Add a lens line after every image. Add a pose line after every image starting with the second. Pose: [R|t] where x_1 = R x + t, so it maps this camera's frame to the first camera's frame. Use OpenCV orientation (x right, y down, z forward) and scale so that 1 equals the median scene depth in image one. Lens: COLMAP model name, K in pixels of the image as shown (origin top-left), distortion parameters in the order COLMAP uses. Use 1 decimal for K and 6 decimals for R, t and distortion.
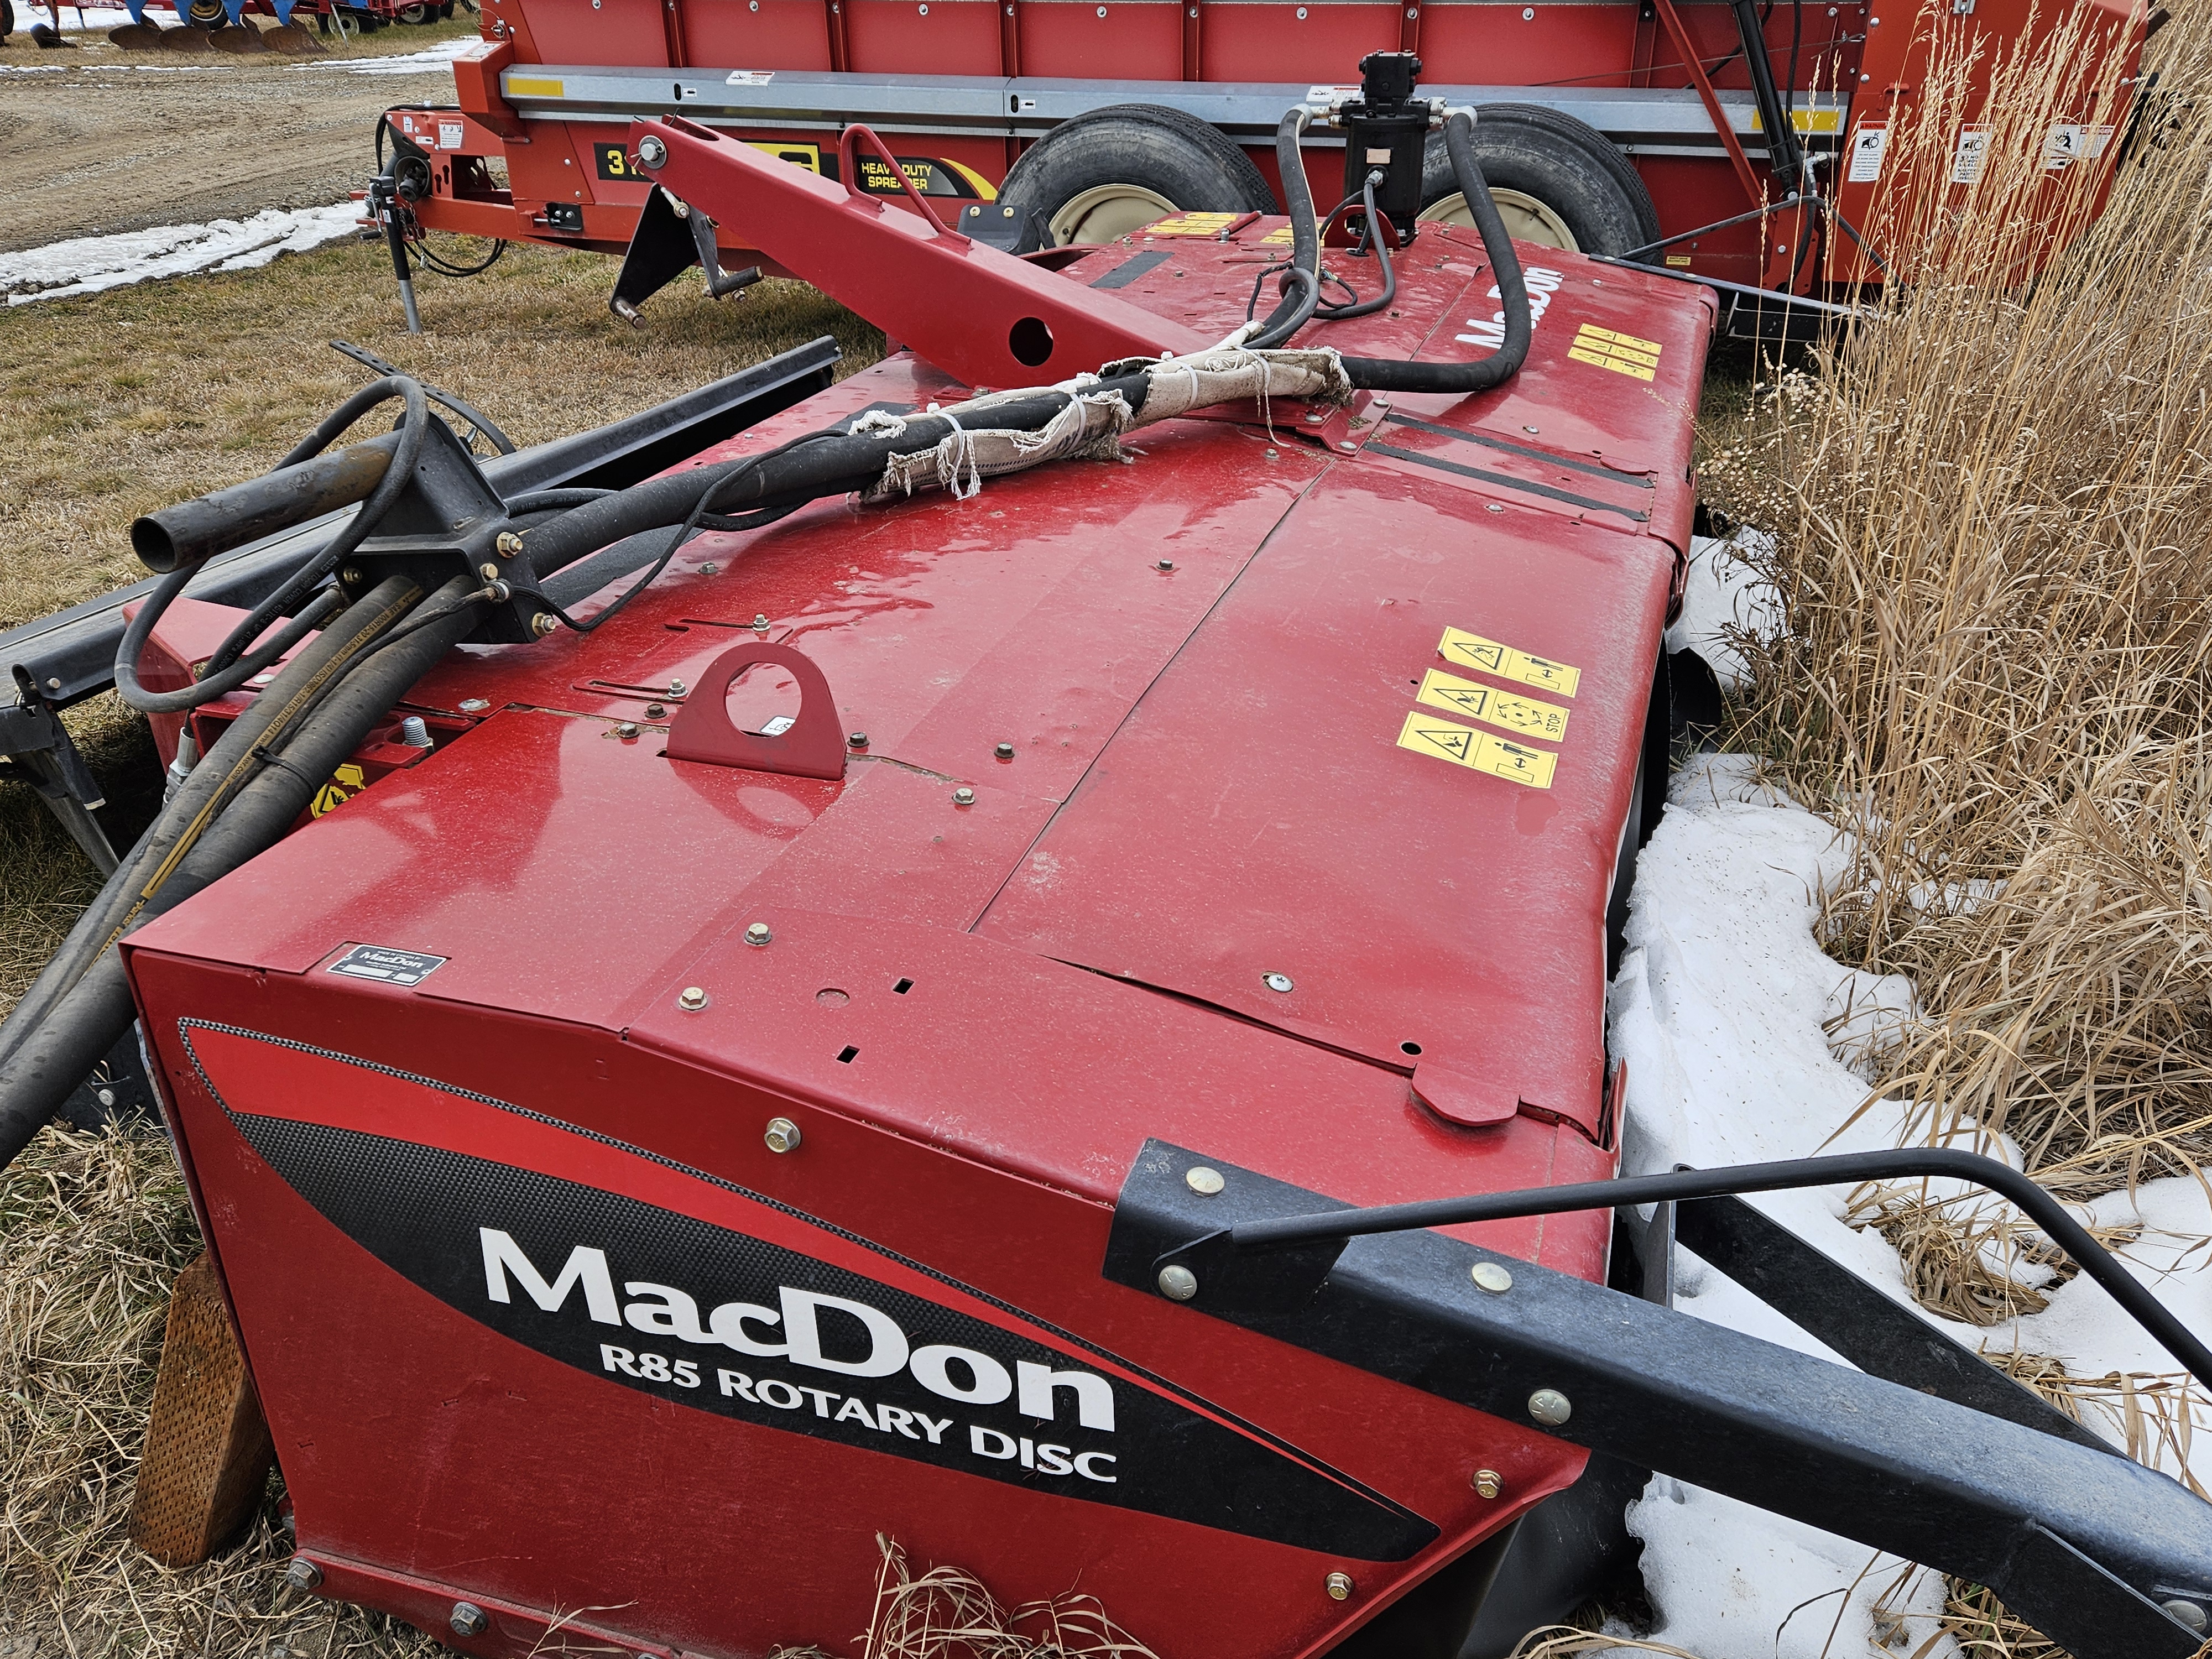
lens RADIAL K [[1732.7, 0, 1107.2], [0, 1732.7, 872.0], [0, 0, 1]] dist [0.082759, -0.078809]
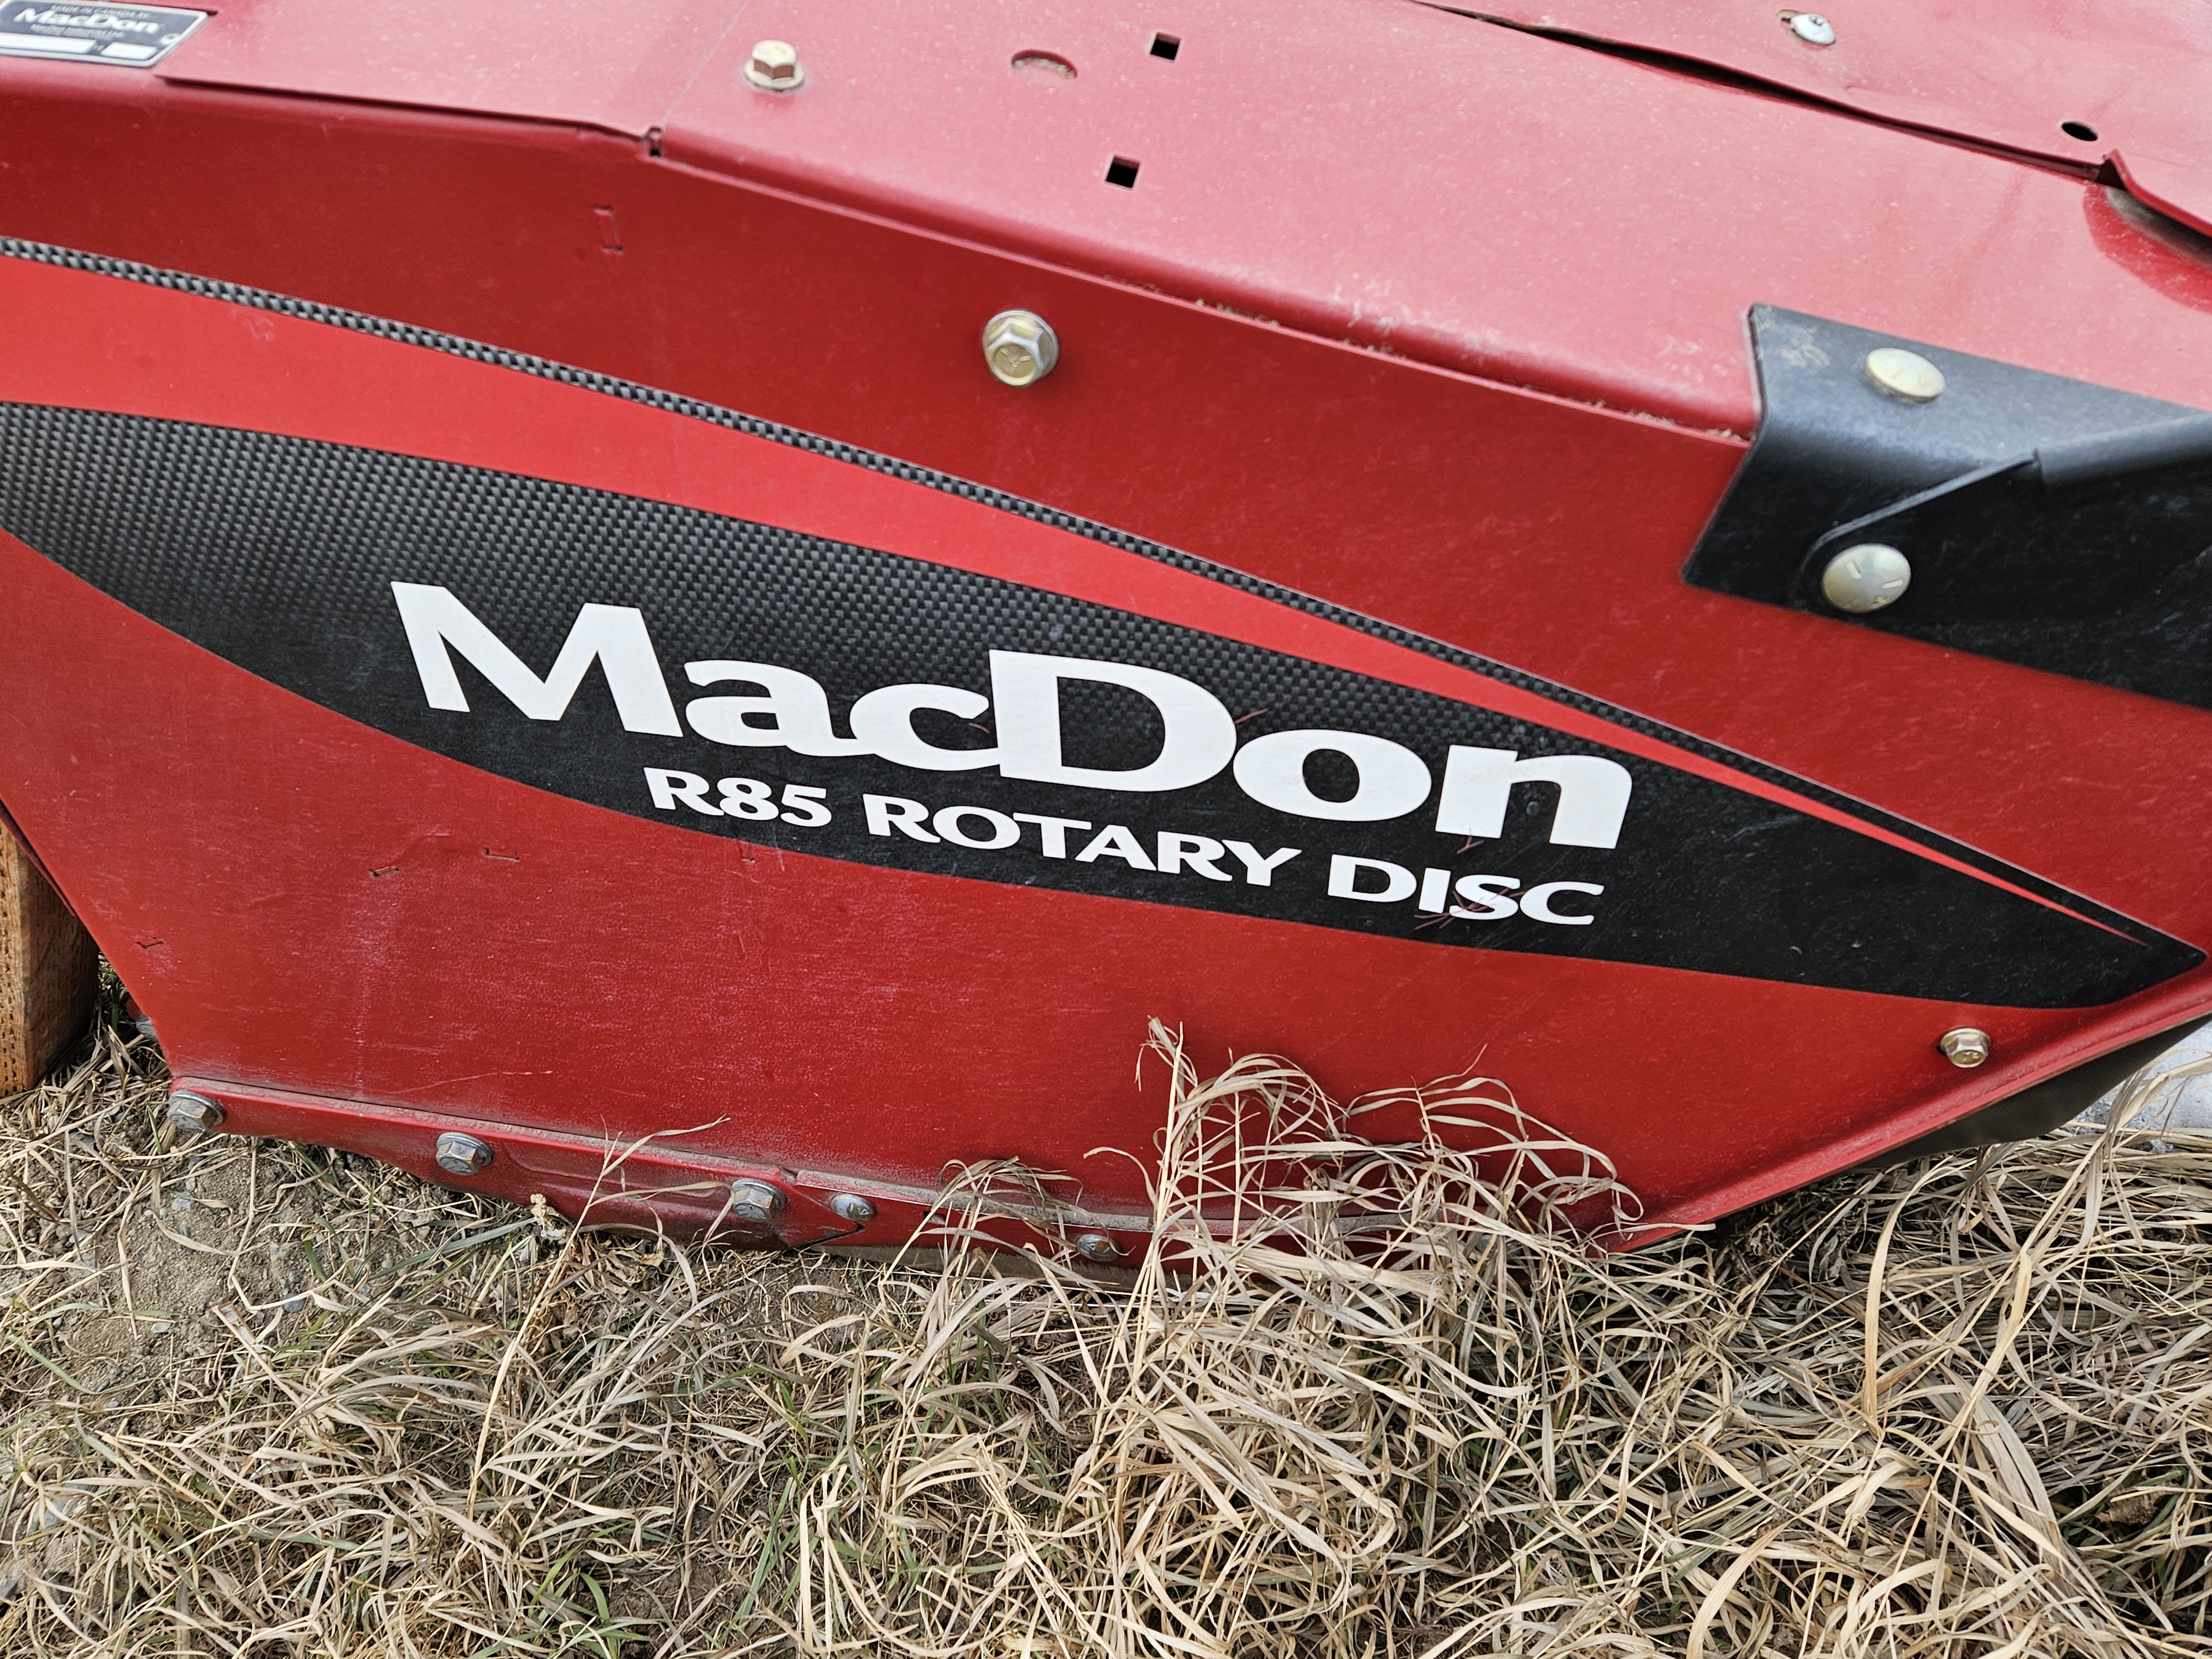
lens RADIAL K [[1732.7, 0, 1107.2], [0, 1732.7, 872.0], [0, 0, 1]] dist [0.082759, -0.078809]
pose [[0.991202, -0.088687, 0.098250, -0.204400], [0.047249, 0.930493, 0.363250, 0.101780], [-0.123637, -0.355412, 0.926497, 0.447380]]
